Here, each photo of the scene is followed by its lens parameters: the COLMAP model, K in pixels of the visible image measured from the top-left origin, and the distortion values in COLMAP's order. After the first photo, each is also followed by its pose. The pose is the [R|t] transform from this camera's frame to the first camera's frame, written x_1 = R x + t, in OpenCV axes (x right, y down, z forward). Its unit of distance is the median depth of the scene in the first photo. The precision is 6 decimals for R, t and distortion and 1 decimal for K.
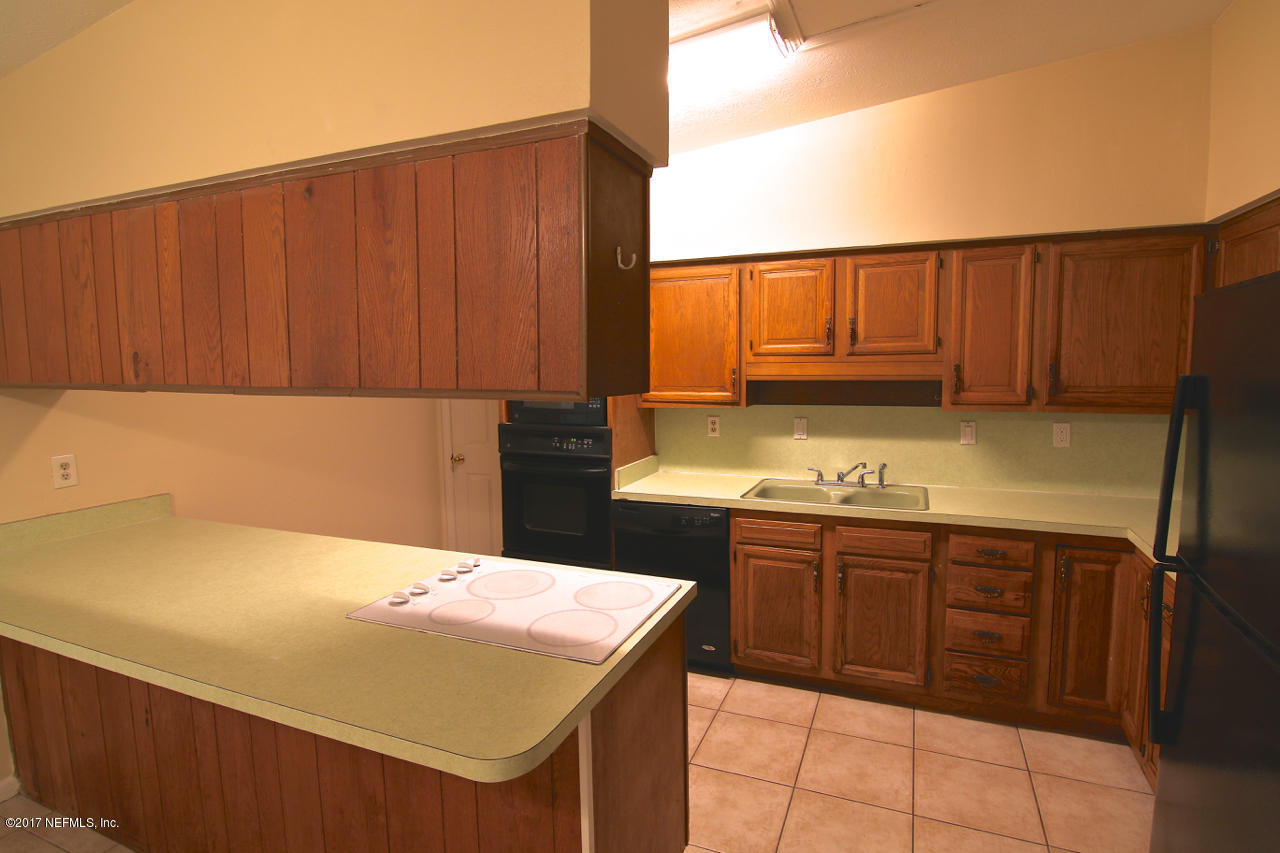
lens RADIAL K [[647.2, 0, 653.7], [0, 647.2, 425.9], [0, 0, 1]] dist [-0.009526, -0.004166]
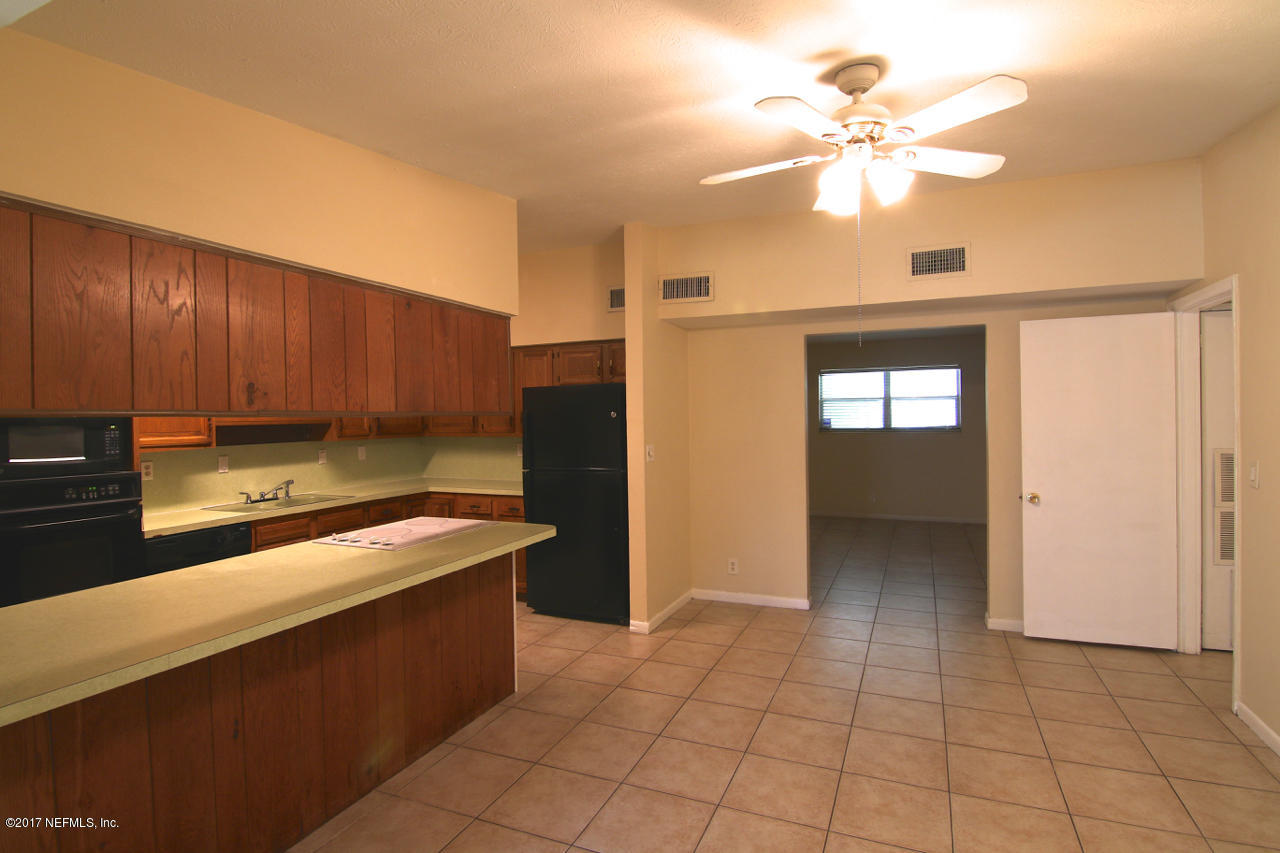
lens RADIAL K [[647.2, 0, 640.3], [0, 647.2, 423.5], [0, 0, 1]] dist [-0.009526, -0.004166]
pose [[0.018284, -0.001130, 0.999832, -1.235238], [0.119143, 0.992876, -0.001056, 0.027786], [-0.992709, 0.119143, 0.018288, 0.179834]]
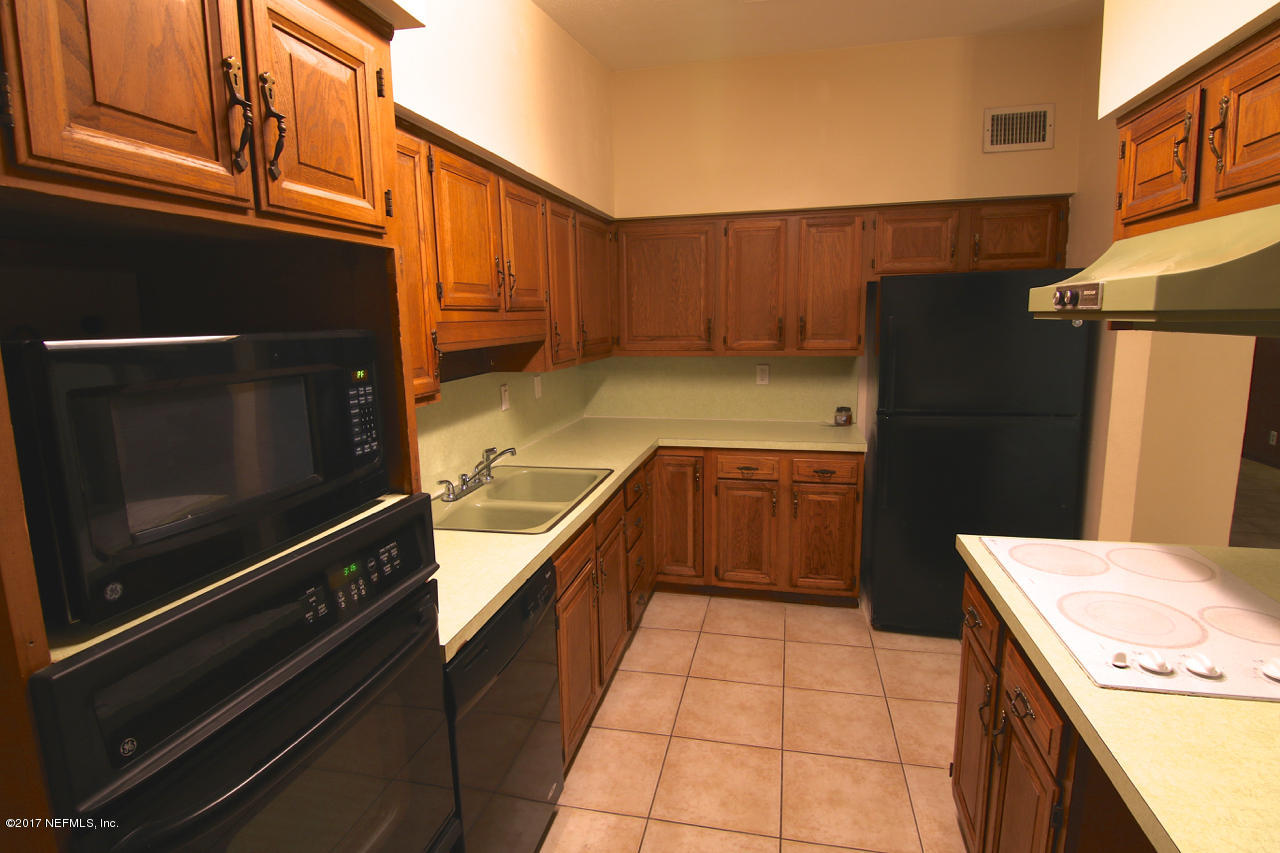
lens RADIAL K [[647.2, 0, 642.6], [0, 647.2, 423.5], [0, 0, 1]] dist [-0.009526, -0.004166]
pose [[-0.164326, -0.149596, 0.974996, -0.510896], [0.124263, 0.977419, 0.170911, -0.096328], [-0.978548, 0.149242, -0.142026, 1.033935]]
